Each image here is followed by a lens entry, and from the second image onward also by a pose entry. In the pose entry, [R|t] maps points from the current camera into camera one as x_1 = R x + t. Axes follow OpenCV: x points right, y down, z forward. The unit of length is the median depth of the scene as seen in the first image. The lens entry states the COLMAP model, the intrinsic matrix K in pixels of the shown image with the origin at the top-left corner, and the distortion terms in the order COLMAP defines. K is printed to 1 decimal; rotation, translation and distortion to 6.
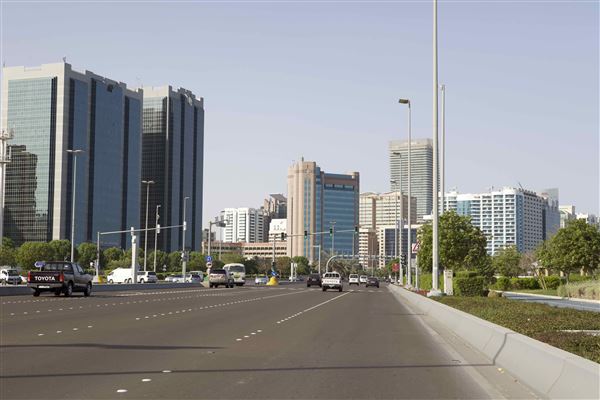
lens RADIAL K [[1415.4, 0, 300.0], [0, 1415.4, 200.0], [0, 0, 1]] dist [0.015783, -0.135657]
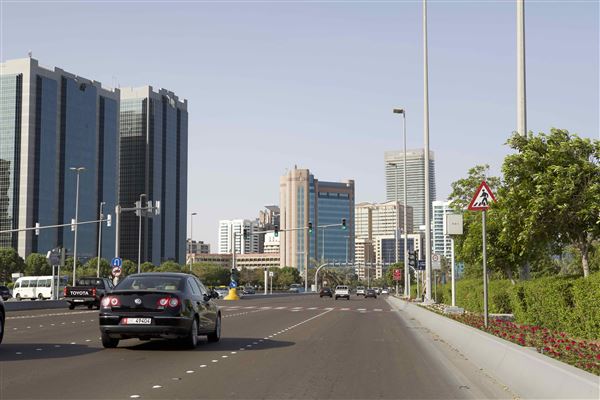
lens RADIAL K [[1037.5, 0, 300.0], [0, 1037.5, 200.0], [0, 0, 1]] dist [0.074705, -0.027174]
pose [[0.999785, -0.012212, -0.016746, 0.016714], [0.011678, 0.999432, -0.031619, 0.016349], [0.017122, 0.031416, 0.999360, 0.292017]]
